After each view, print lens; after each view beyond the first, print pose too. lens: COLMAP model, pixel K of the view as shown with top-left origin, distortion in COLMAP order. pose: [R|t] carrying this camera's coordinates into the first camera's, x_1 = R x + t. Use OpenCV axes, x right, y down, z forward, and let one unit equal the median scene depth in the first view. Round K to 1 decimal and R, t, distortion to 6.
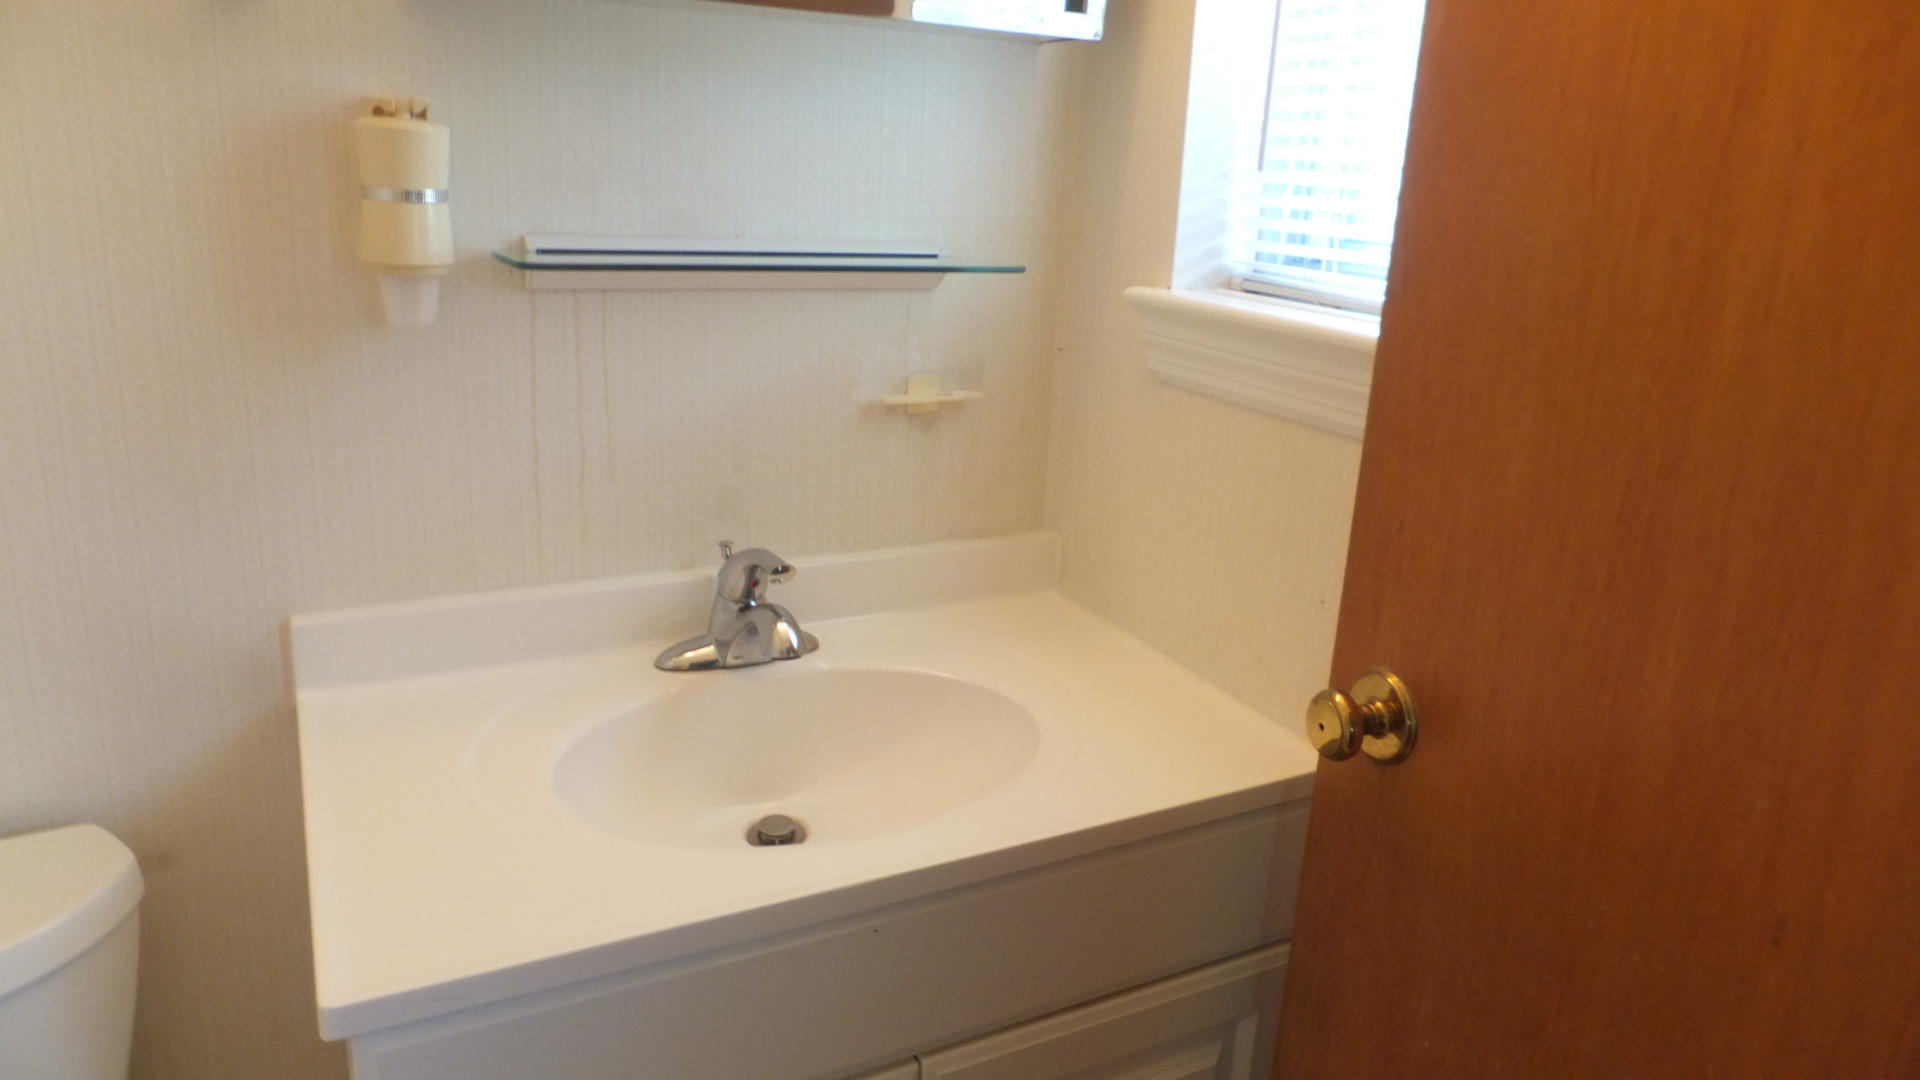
lens RADIAL K [[1279.7, 0, 953.1], [0, 1279.7, 527.1], [0, 0, 1]] dist [-0.018073, 0.025771]
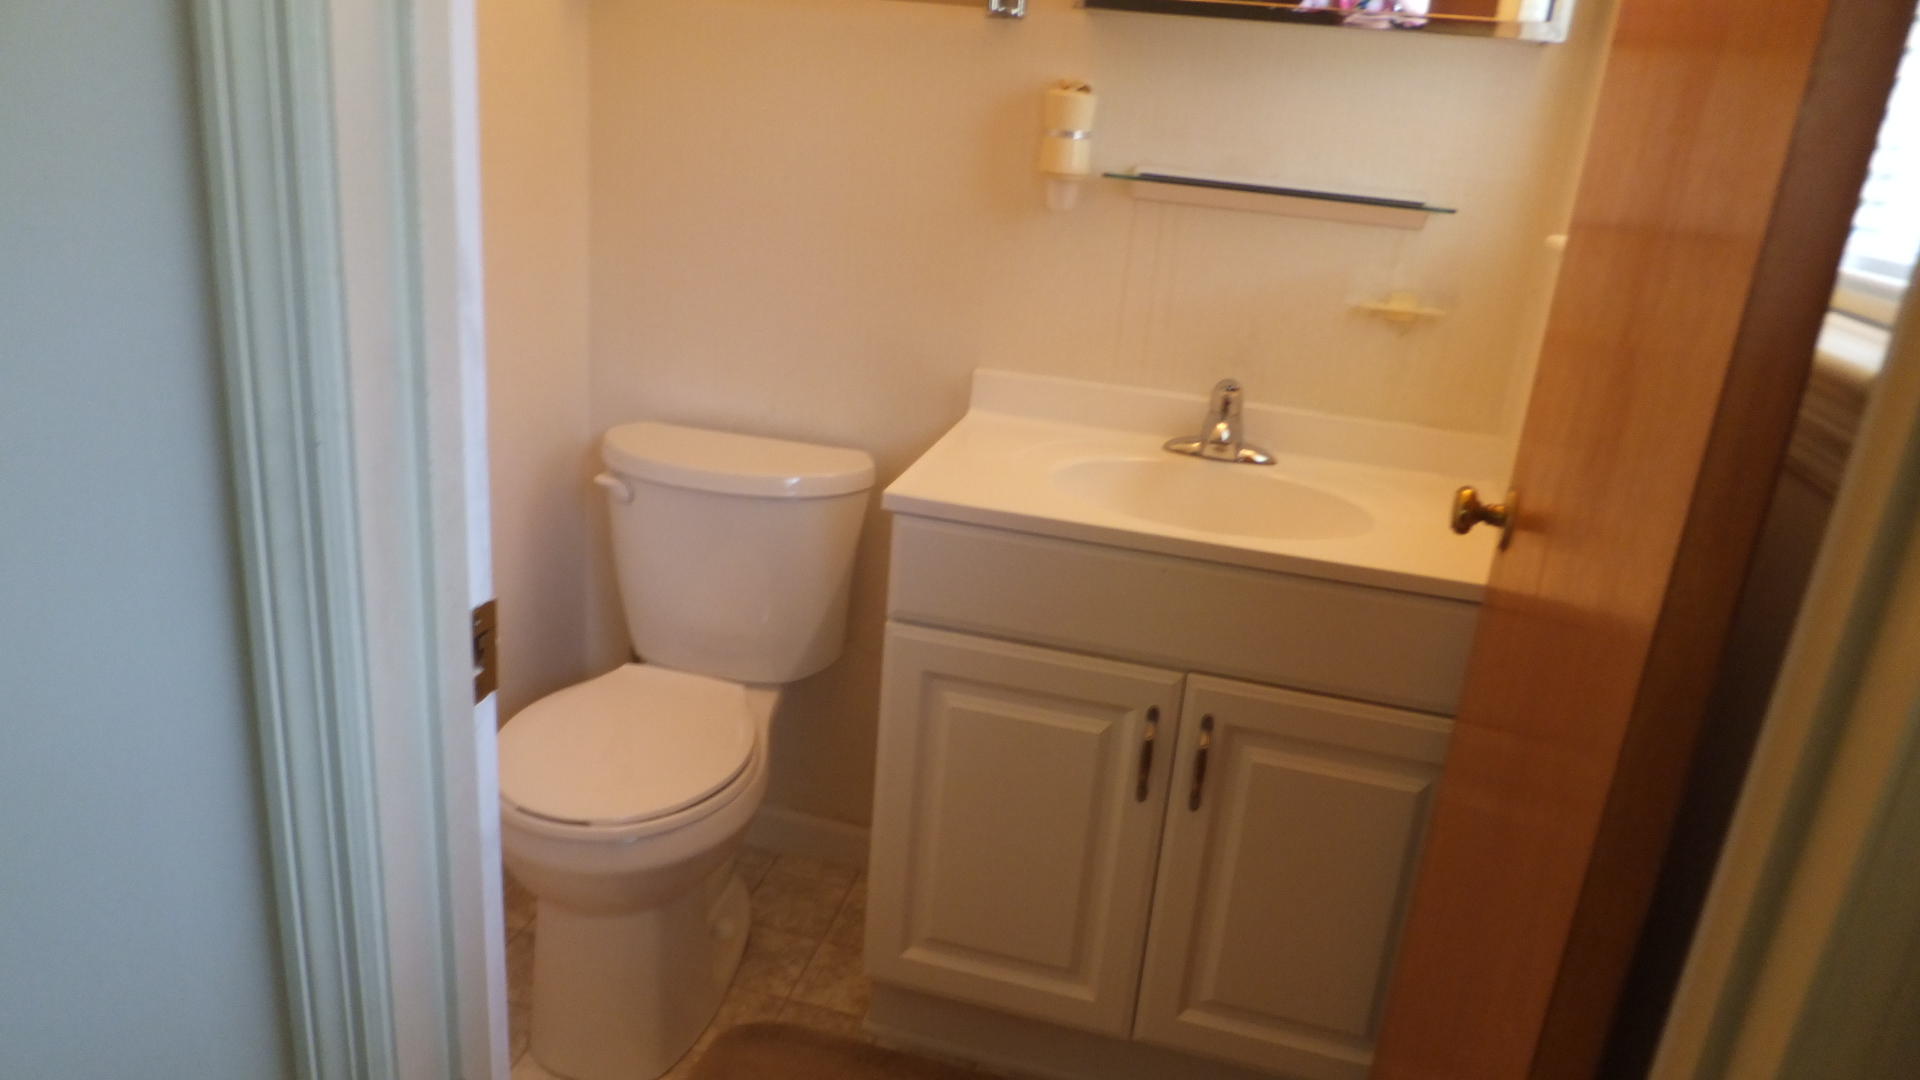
lens RADIAL K [[1279.7, 0, 953.1], [0, 1279.7, 527.1], [0, 0, 1]] dist [-0.018073, 0.025771]
pose [[0.749674, 0.223683, -0.622861, 0.594706], [-0.232734, 0.970140, 0.068281, 0.163026], [0.619536, 0.093773, 0.779347, -0.381111]]
